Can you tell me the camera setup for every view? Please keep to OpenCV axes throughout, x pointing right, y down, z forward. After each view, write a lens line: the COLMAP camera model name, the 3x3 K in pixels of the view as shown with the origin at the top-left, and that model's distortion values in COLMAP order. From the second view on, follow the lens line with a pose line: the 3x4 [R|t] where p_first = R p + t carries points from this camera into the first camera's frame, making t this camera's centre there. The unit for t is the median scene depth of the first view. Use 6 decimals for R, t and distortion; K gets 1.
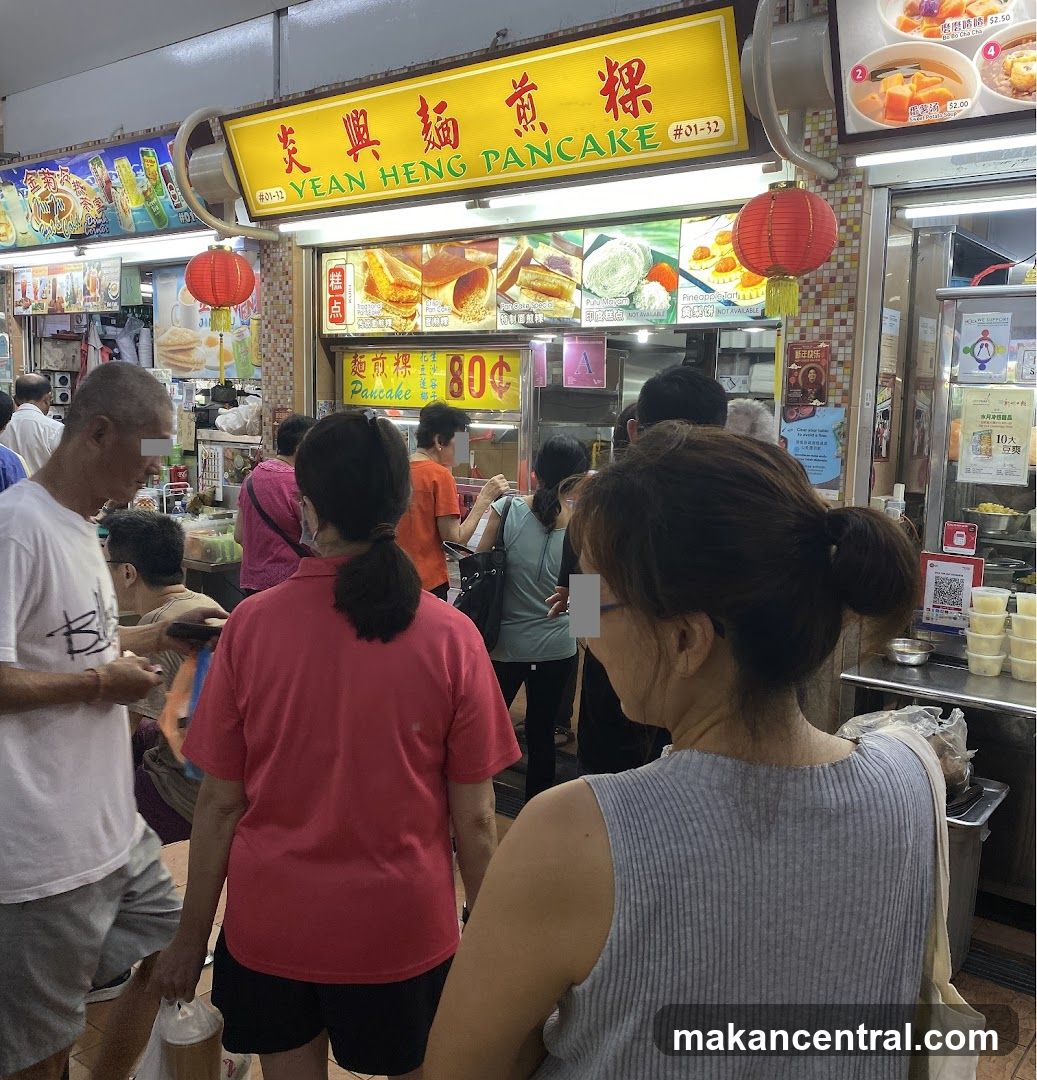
lens RADIAL K [[1034.1, 0, 523.0], [0, 1034.1, 552.5], [0, 0, 1]] dist [-0.006433, 0.000000]
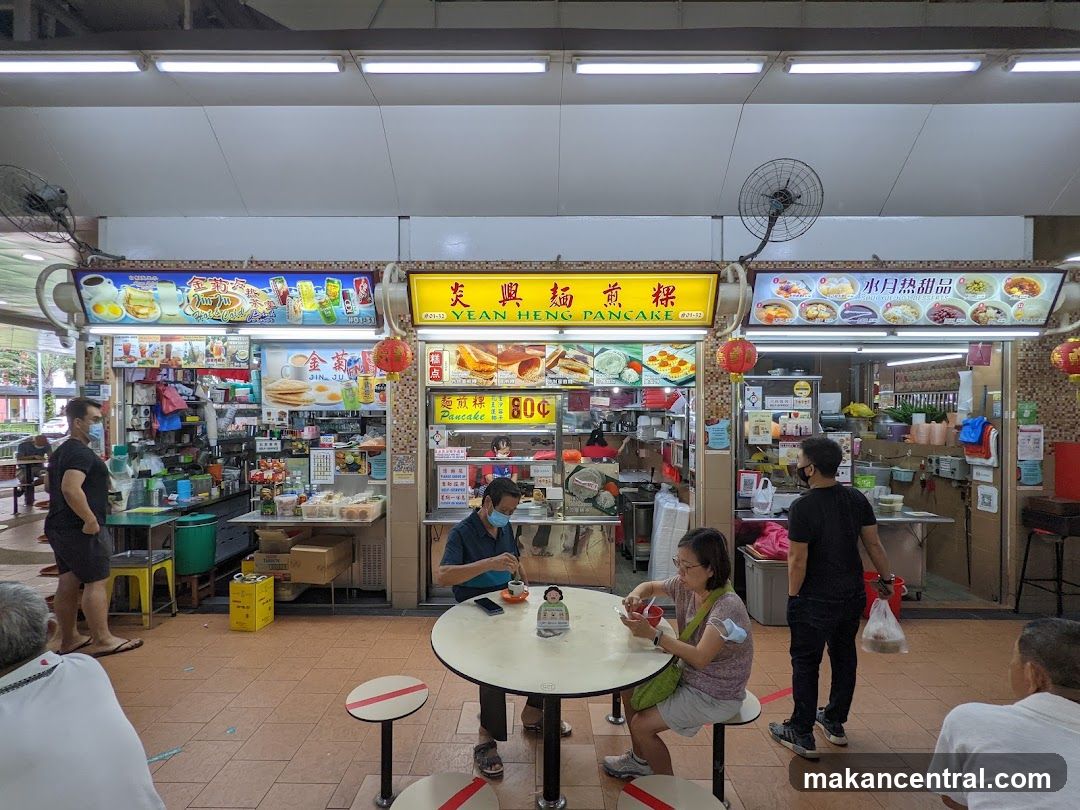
lens RADIAL K [[496.7, 0, 524.0], [0, 496.7, 400.7], [0, 0, 1]] dist [0.002291, -0.002267]
pose [[0.799848, -0.021041, 0.599834, -0.706431], [0.105649, 0.988717, -0.106195, -0.086308], [-0.590831, 0.148312, 0.793046, 0.229122]]
